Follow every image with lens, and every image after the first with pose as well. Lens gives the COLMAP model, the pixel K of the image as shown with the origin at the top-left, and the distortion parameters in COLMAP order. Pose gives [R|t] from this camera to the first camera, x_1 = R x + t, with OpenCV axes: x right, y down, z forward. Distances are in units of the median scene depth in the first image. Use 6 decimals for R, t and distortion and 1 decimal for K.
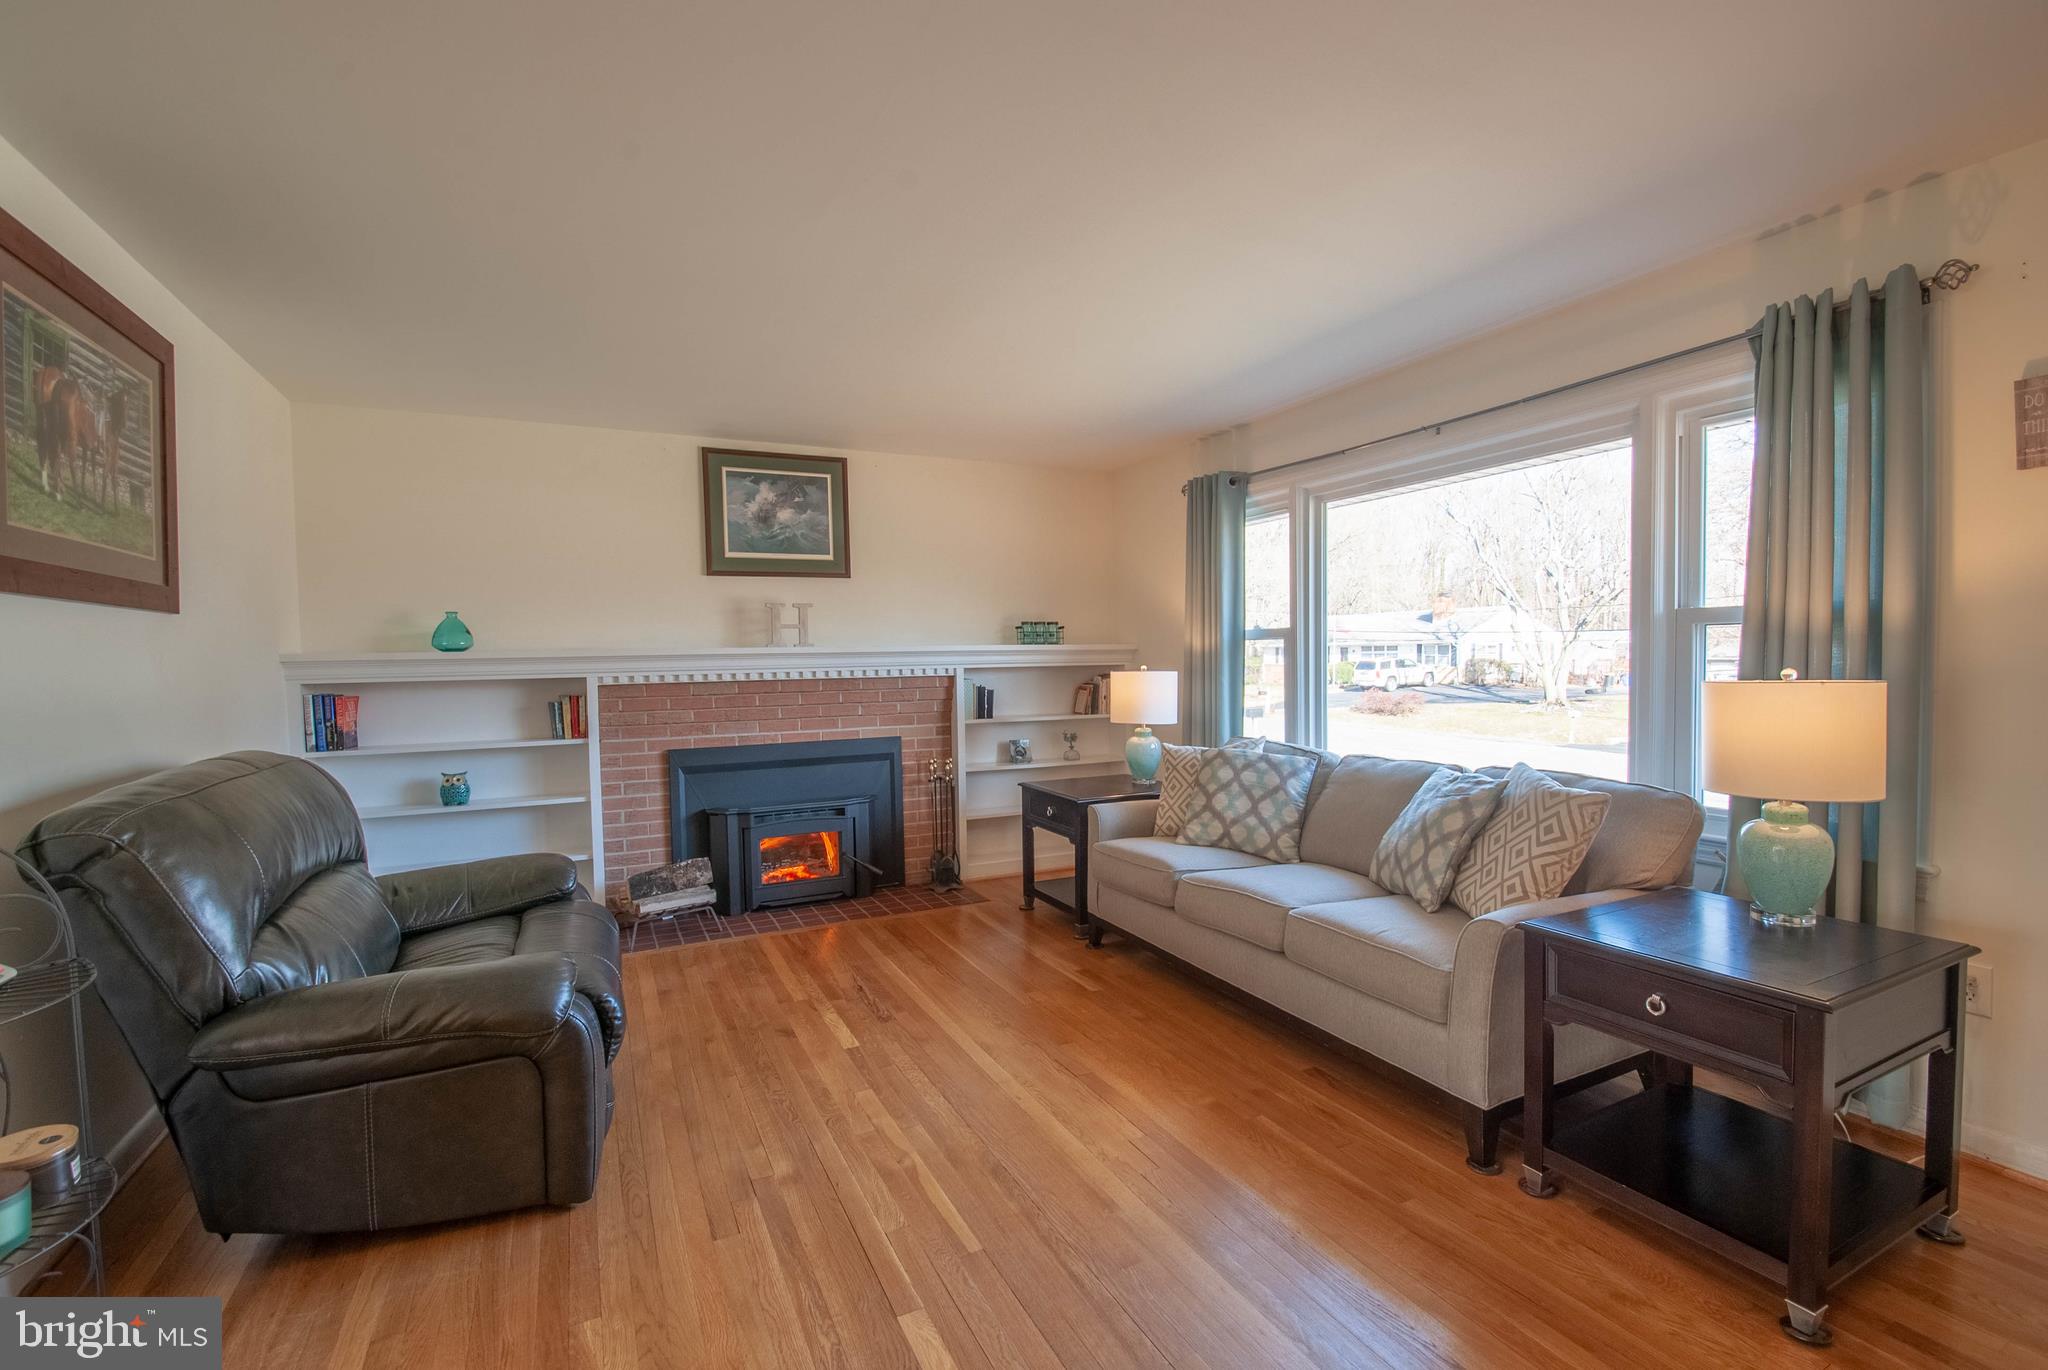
lens RADIAL K [[902.0, 0, 1026.0], [0, 902.0, 689.1], [0, 0, 1]] dist [0.013362, -0.018907]
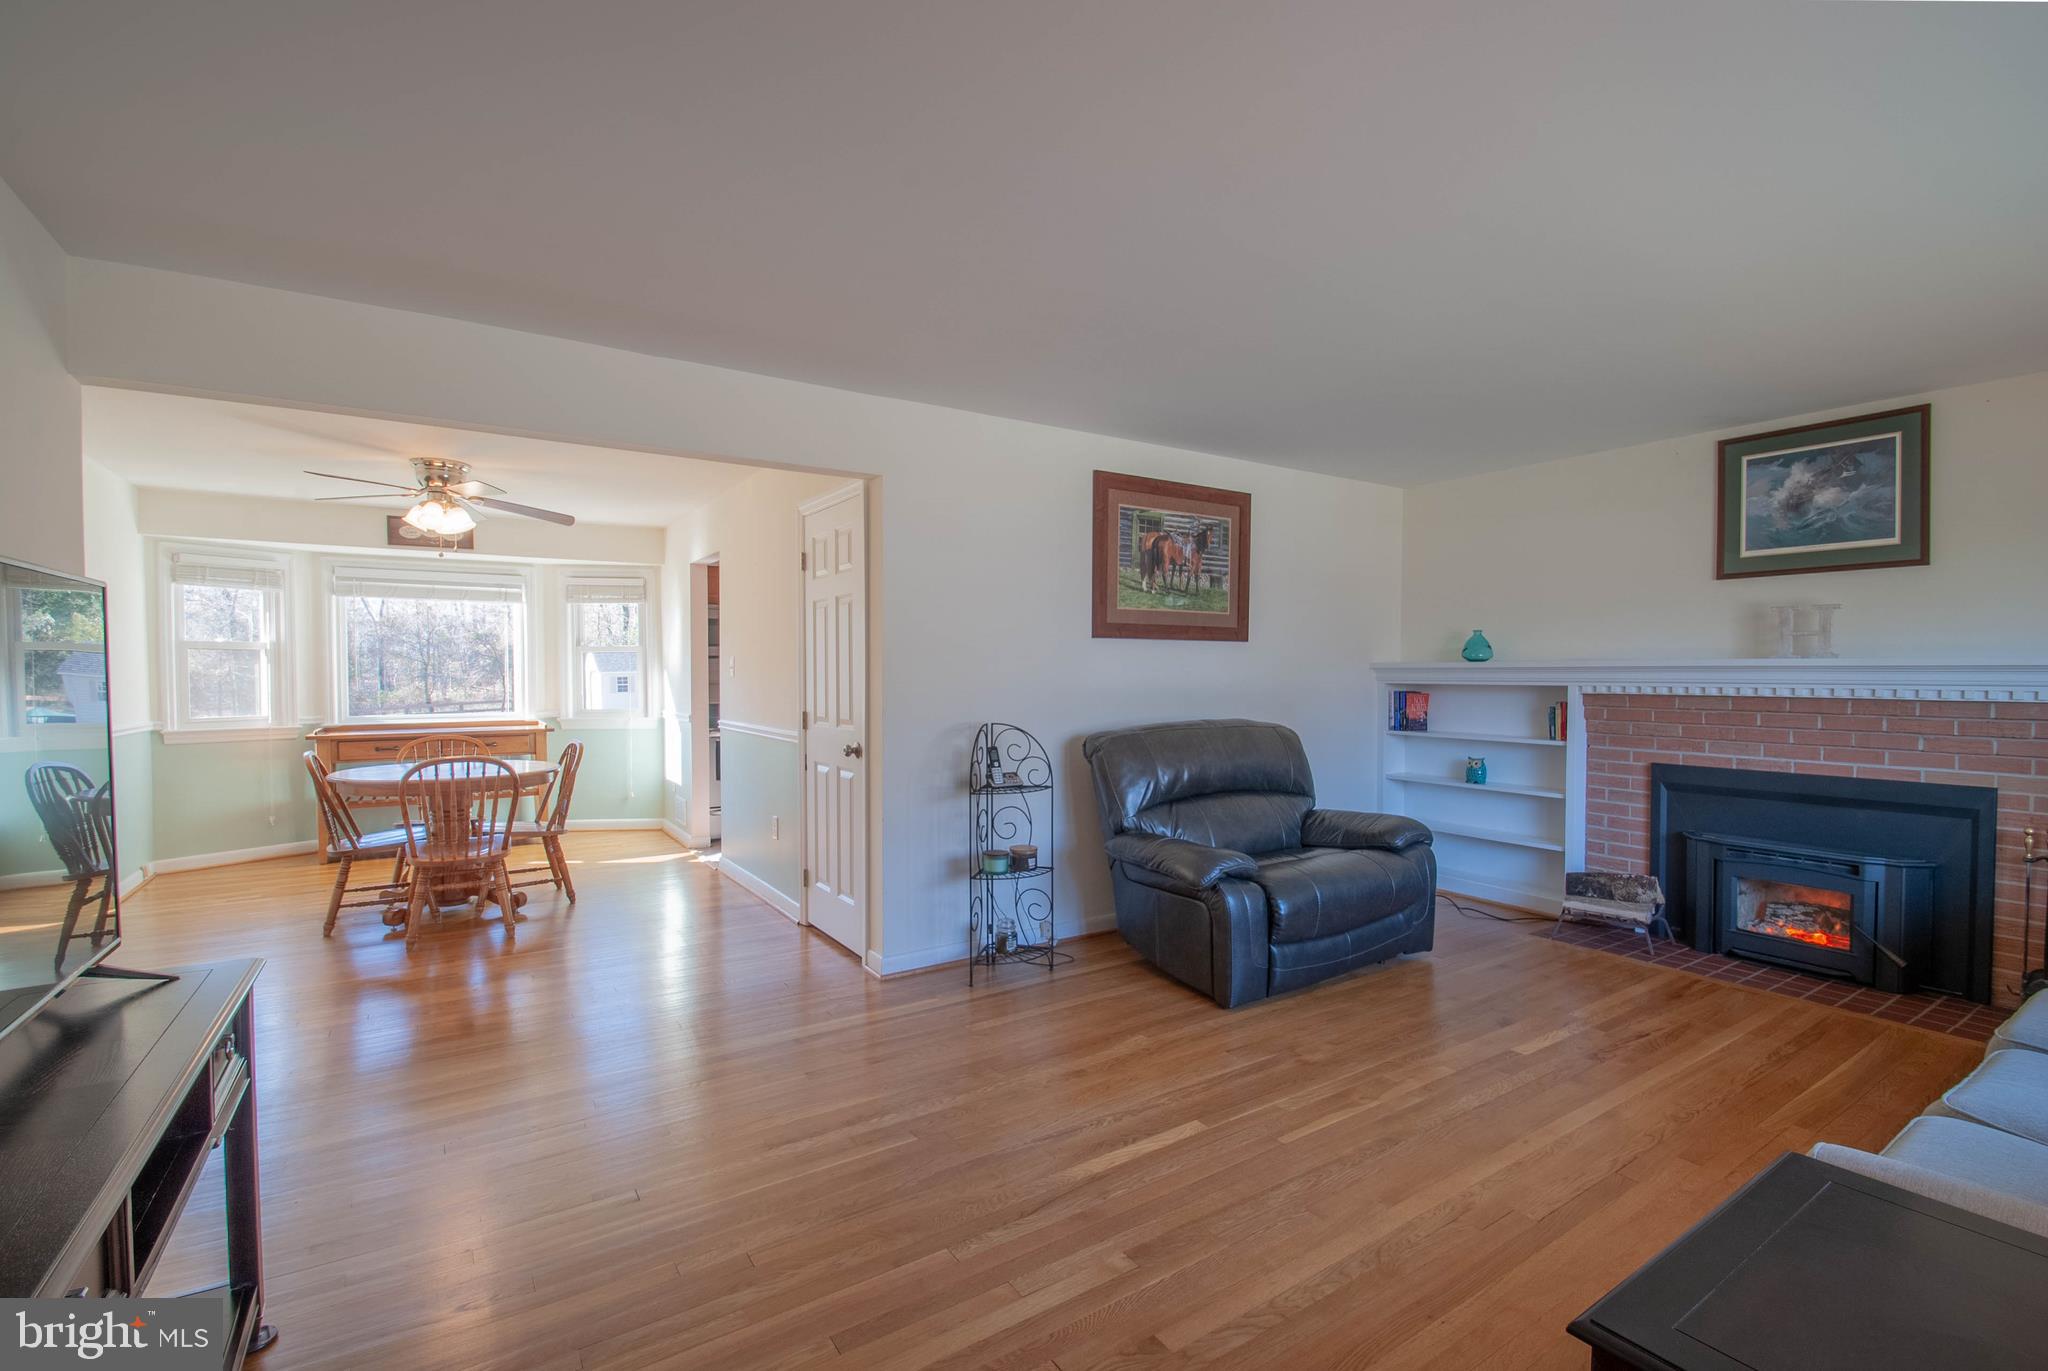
lens RADIAL K [[902.0, 0, 1026.0], [0, 902.0, 689.6], [0, 0, 1]] dist [0.013362, -0.018907]
pose [[0.125721, 0.039426, -0.991282, 0.516850], [-0.038506, 0.998651, 0.034835, -0.021245], [0.991318, 0.033791, 0.127070, 0.208209]]
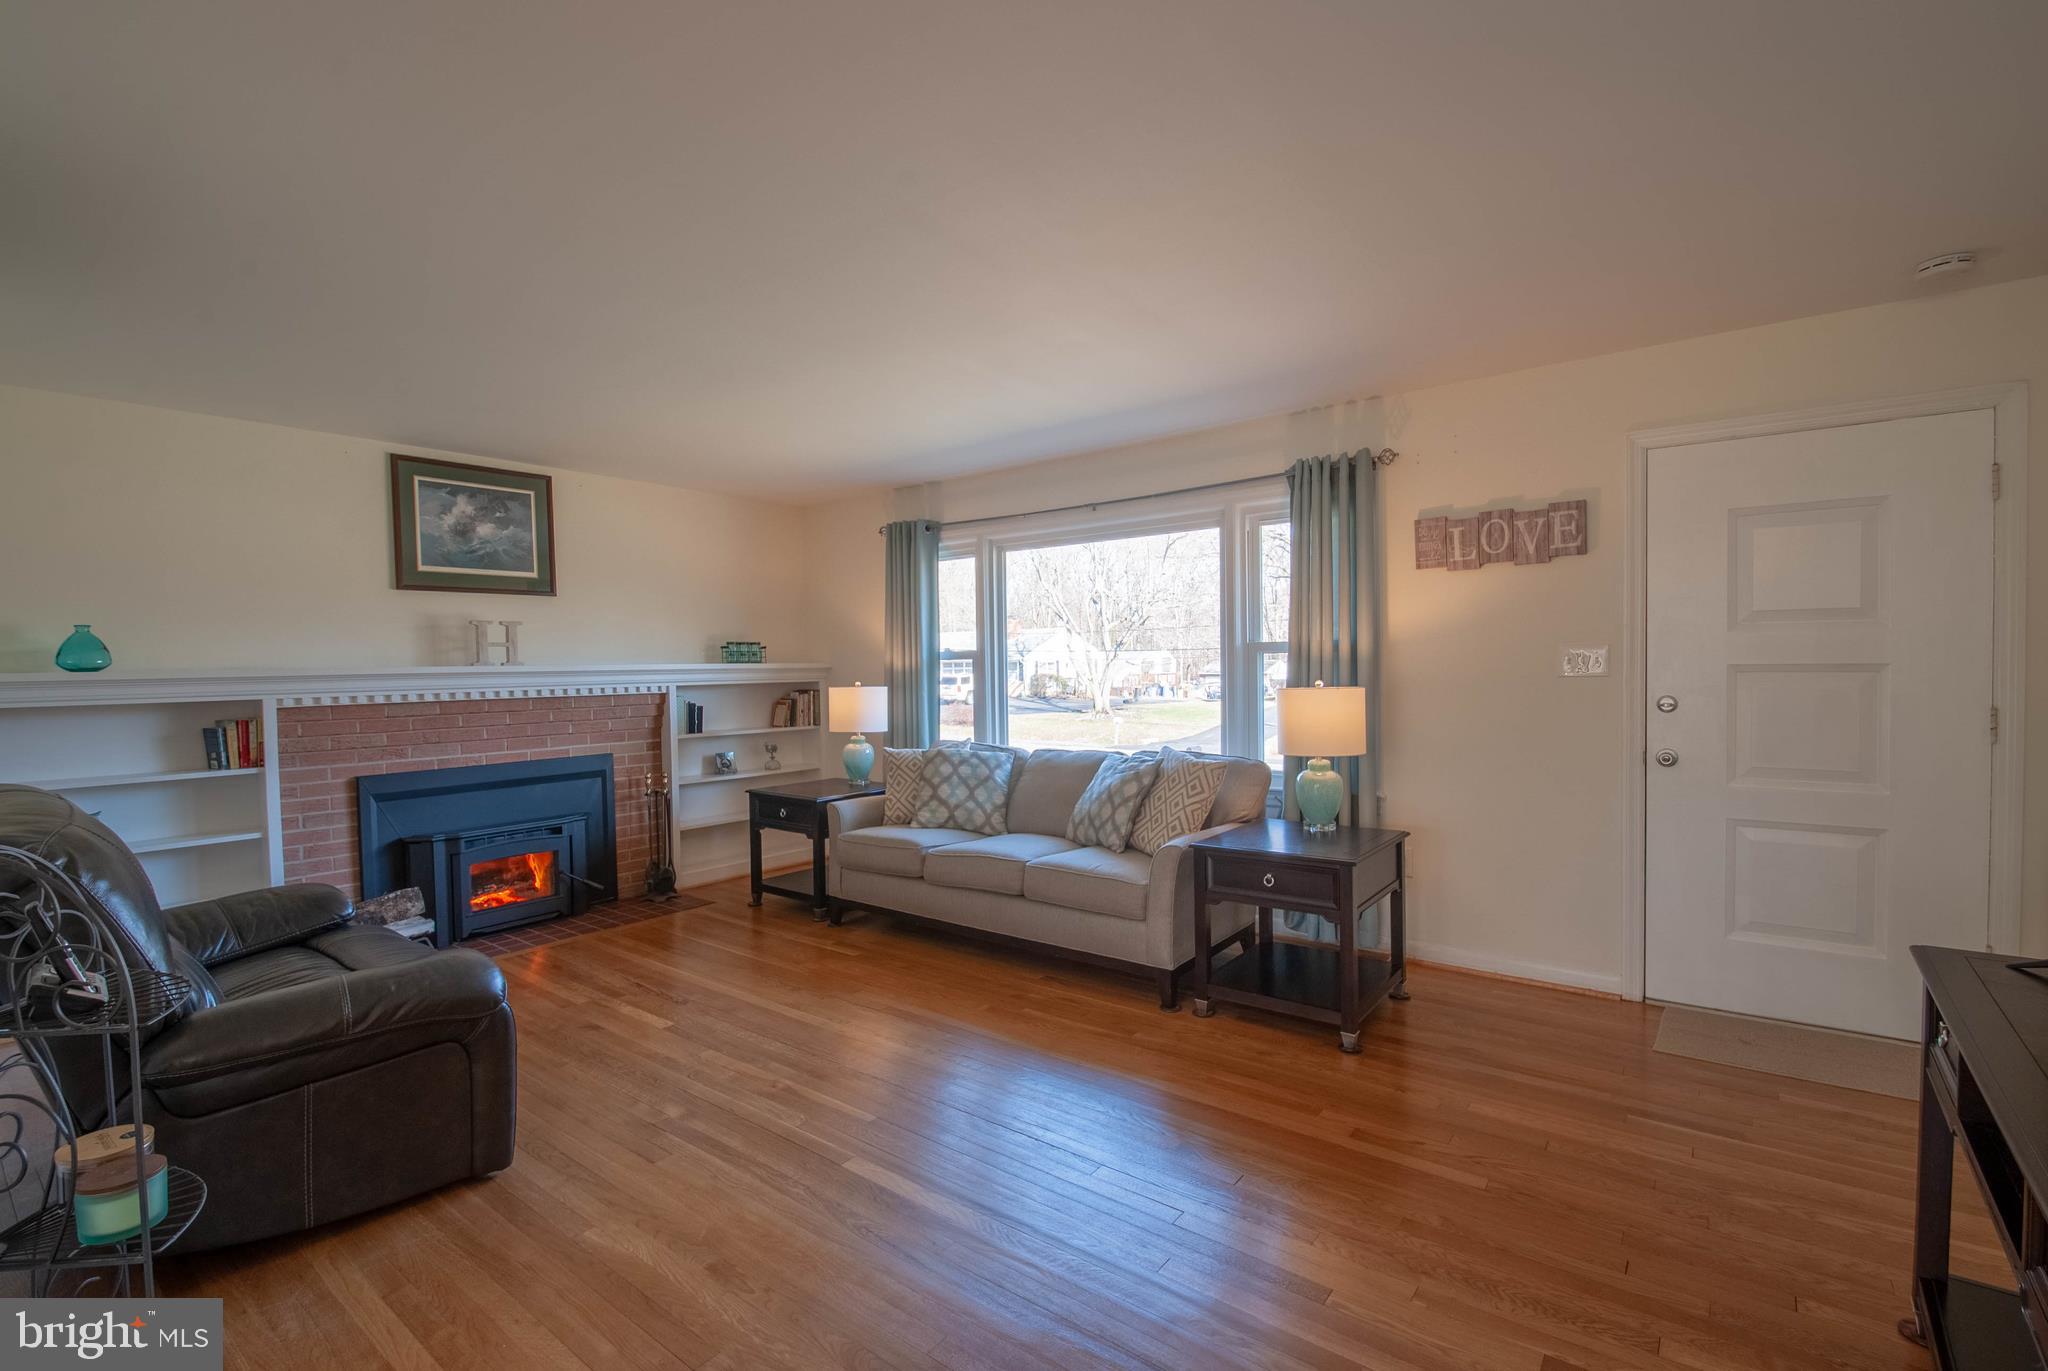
lens RADIAL K [[902.0, 0, 1026.0], [0, 902.0, 689.6], [0, 0, 1]] dist [0.013362, -0.018907]
pose [[0.898497, -0.010814, 0.438846, -0.195297], [0.018392, 0.999746, -0.013021, 0.002853], [-0.438594, 0.019770, 0.898468, -0.141878]]
